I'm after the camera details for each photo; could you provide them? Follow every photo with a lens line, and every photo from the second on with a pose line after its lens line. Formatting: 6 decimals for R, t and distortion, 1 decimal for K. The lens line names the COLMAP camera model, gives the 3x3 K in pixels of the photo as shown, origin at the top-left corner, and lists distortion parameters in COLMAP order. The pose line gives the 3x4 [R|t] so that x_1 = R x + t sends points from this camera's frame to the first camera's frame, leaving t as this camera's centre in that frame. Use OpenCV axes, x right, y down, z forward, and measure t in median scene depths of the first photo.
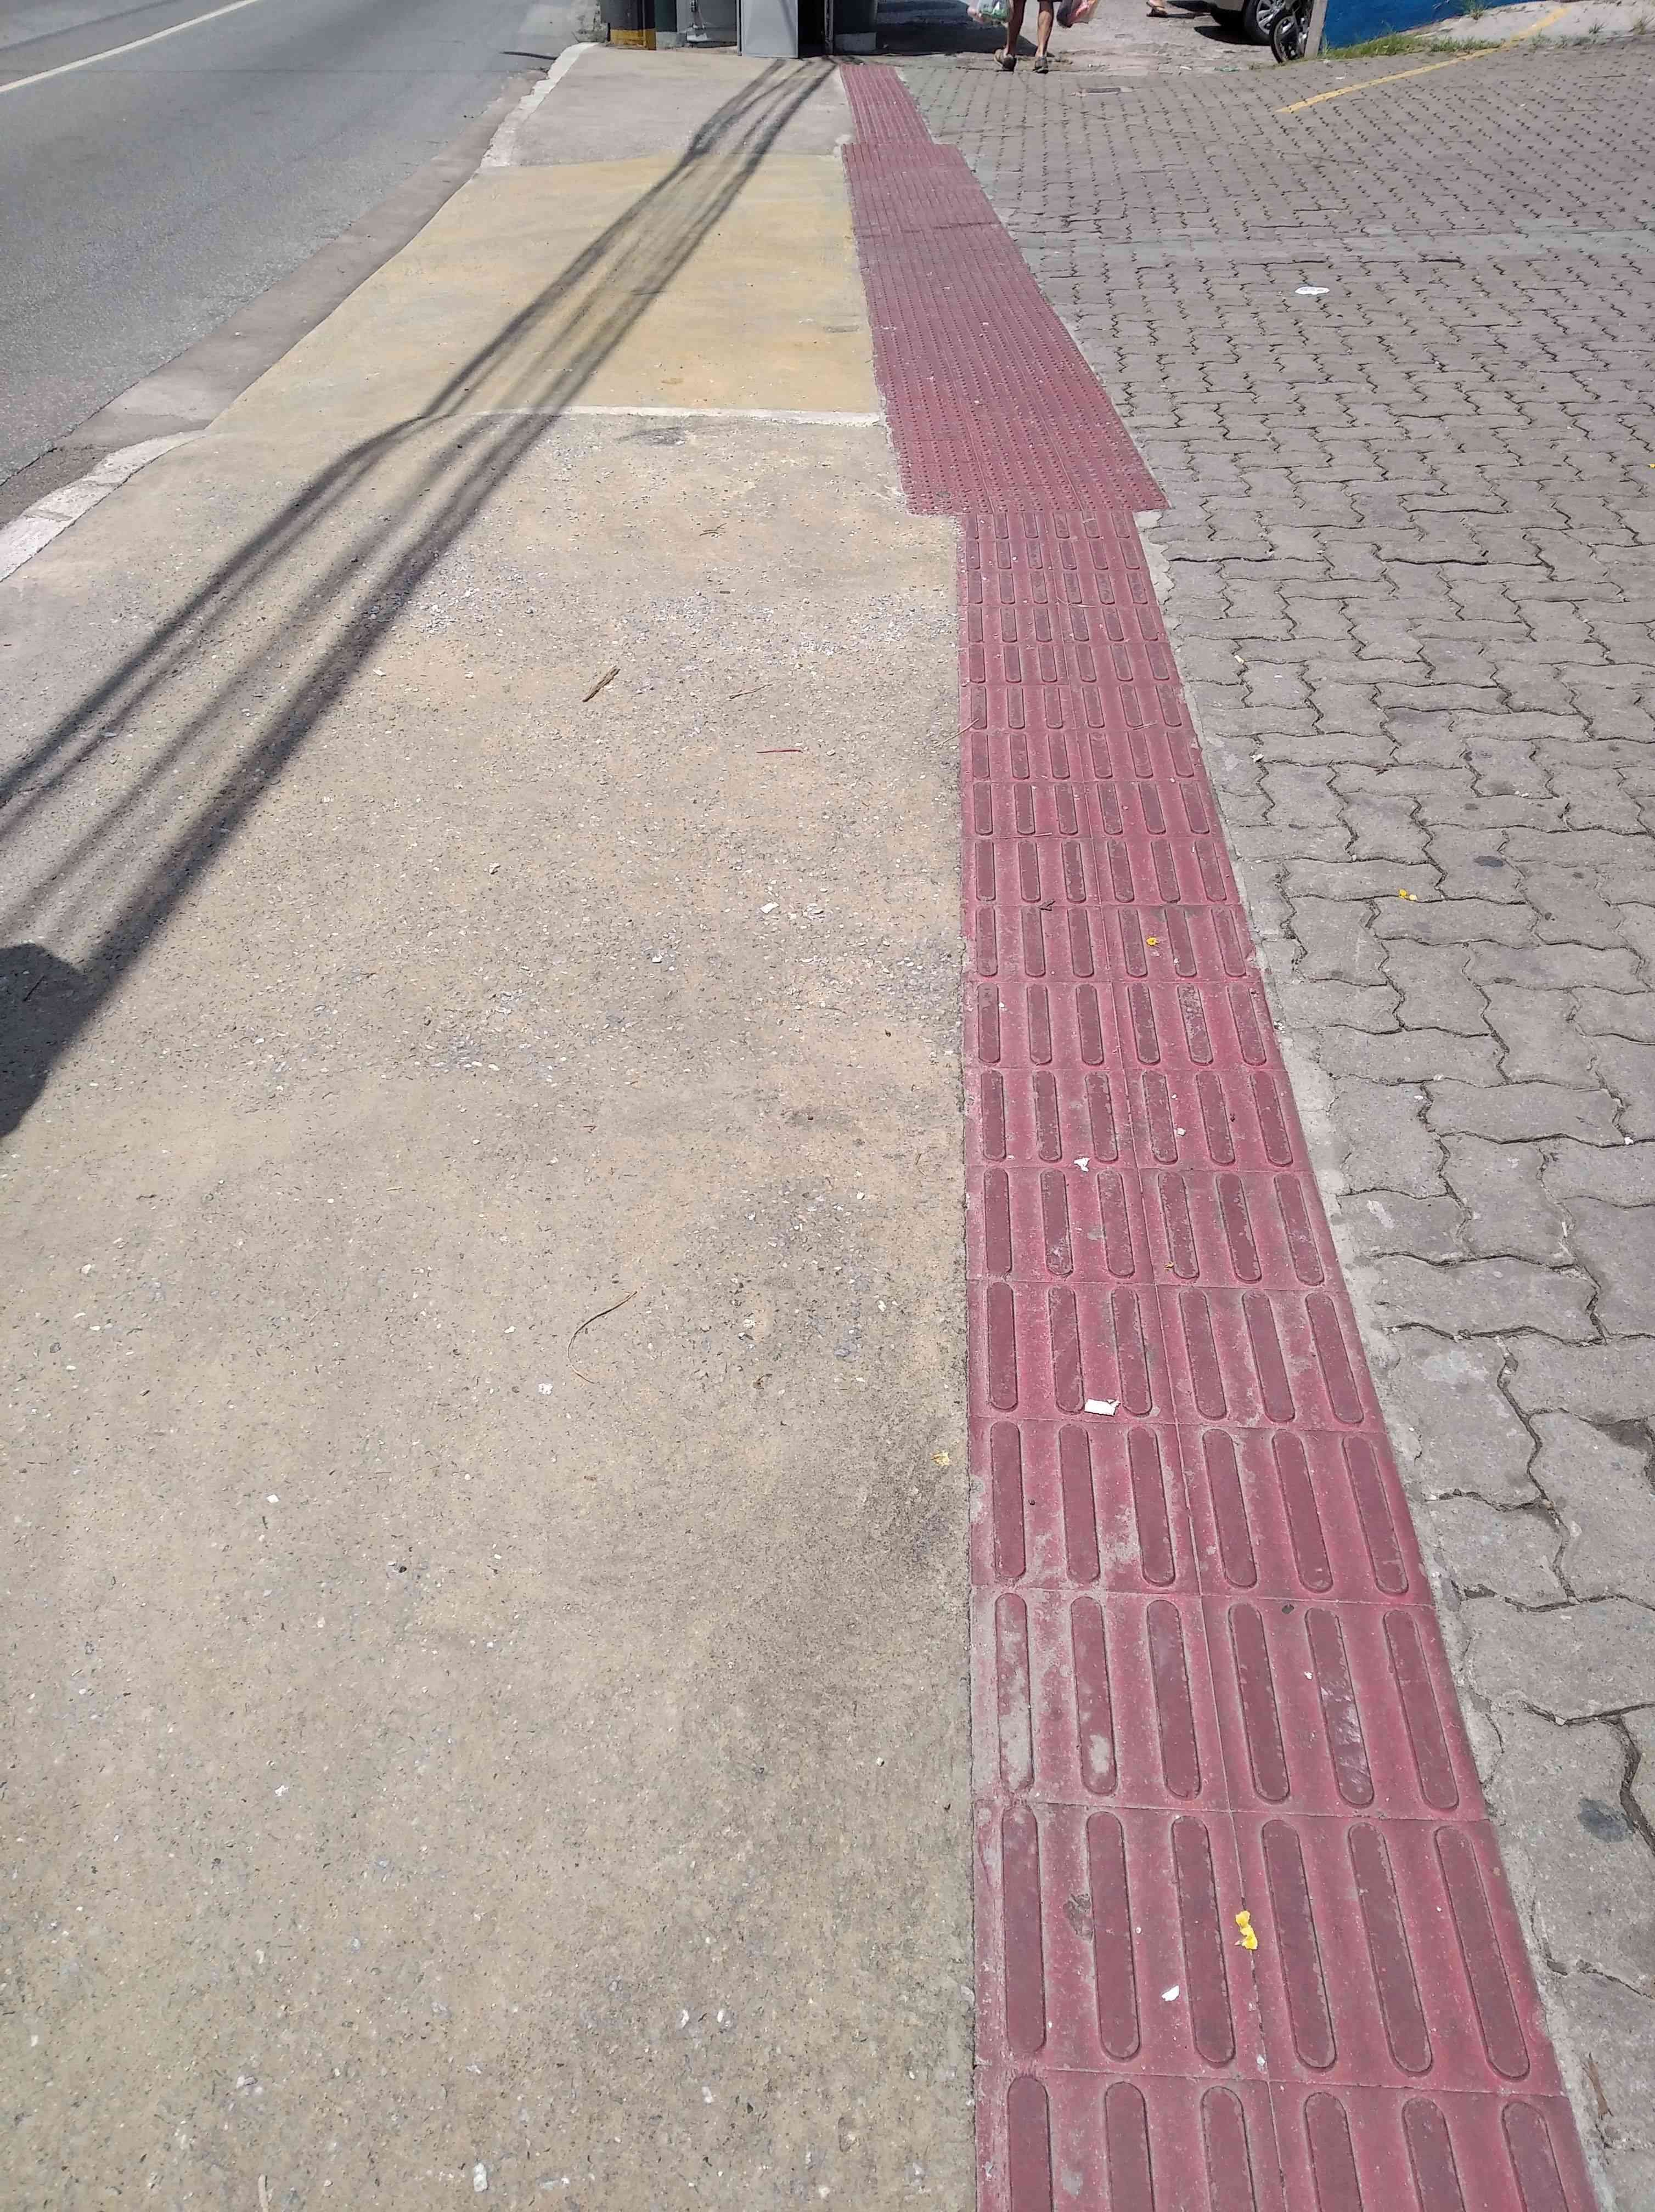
lens RADIAL K [[1652.5, 0, 827.5], [0, 1652.5, 1106.0], [0, 0, 1]] dist [0.009049, -0.031962]
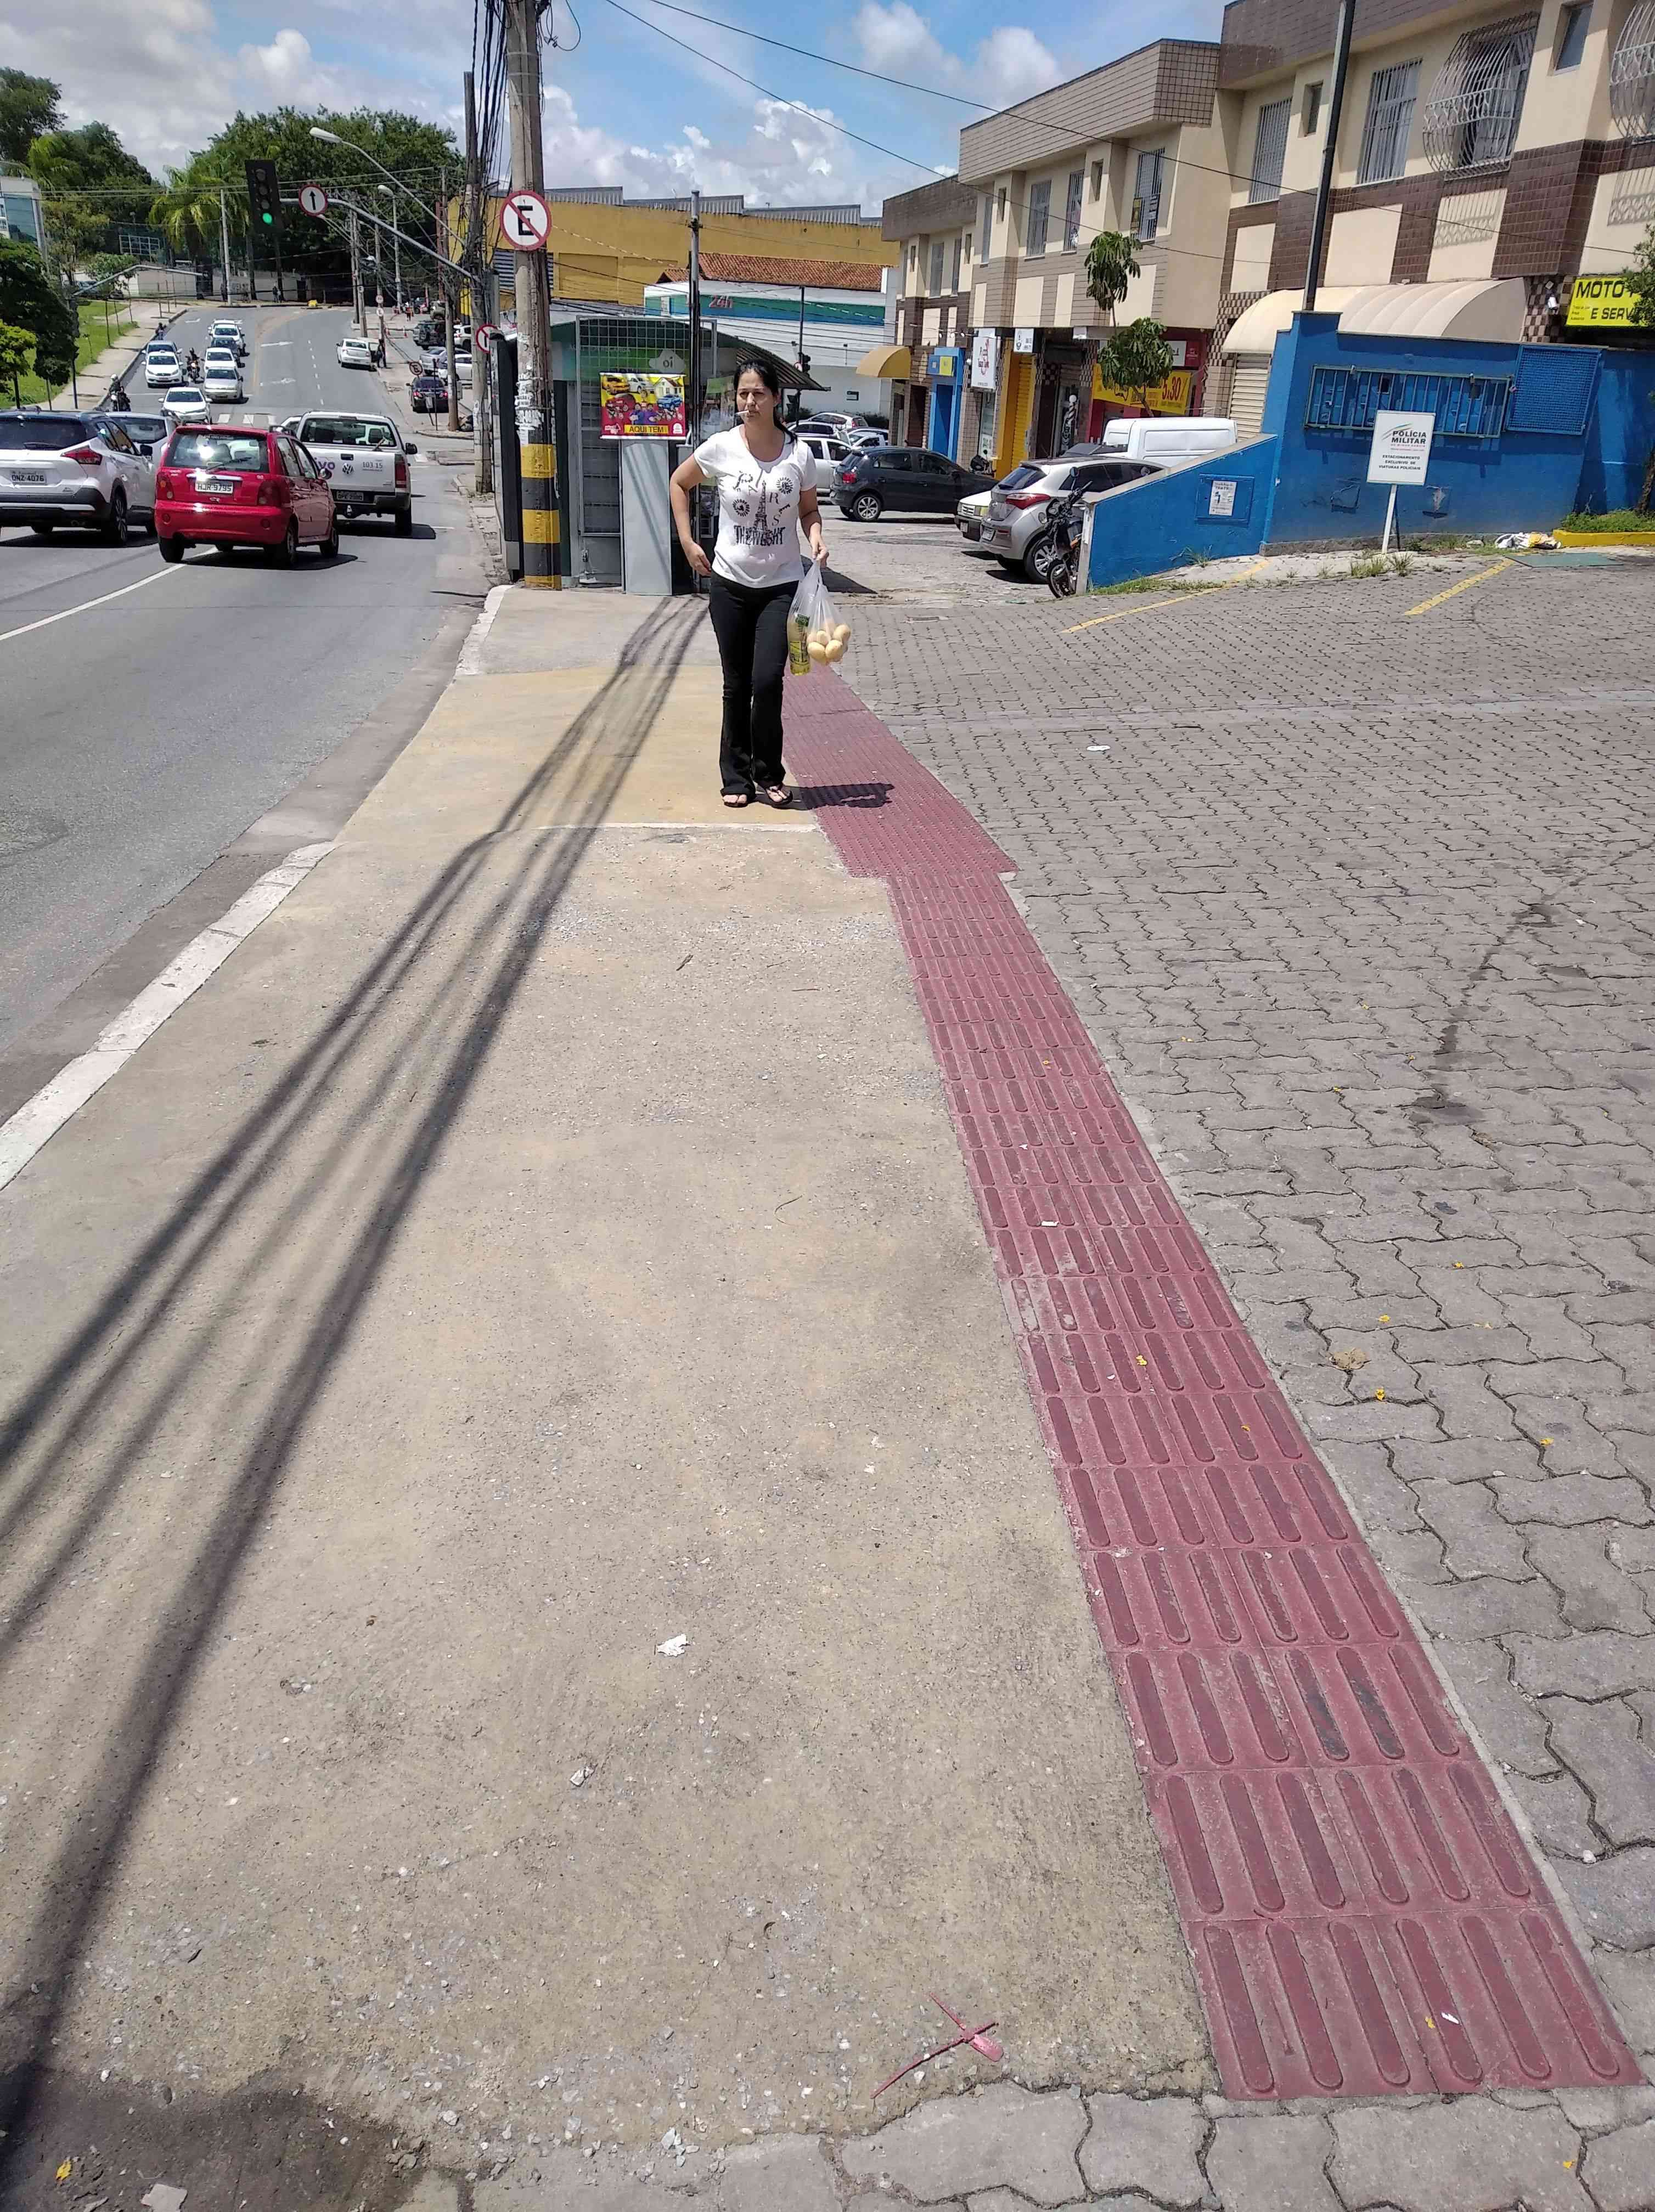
lens RADIAL K [[1652.5, 0, 827.5], [0, 1652.5, 1106.0], [0, 0, 1]] dist [0.009049, -0.031962]
pose [[0.995166, -0.035146, 0.091698, -0.147041], [0.057866, 0.964303, -0.258400, 0.289411], [-0.079343, 0.262457, 0.961676, -0.490888]]
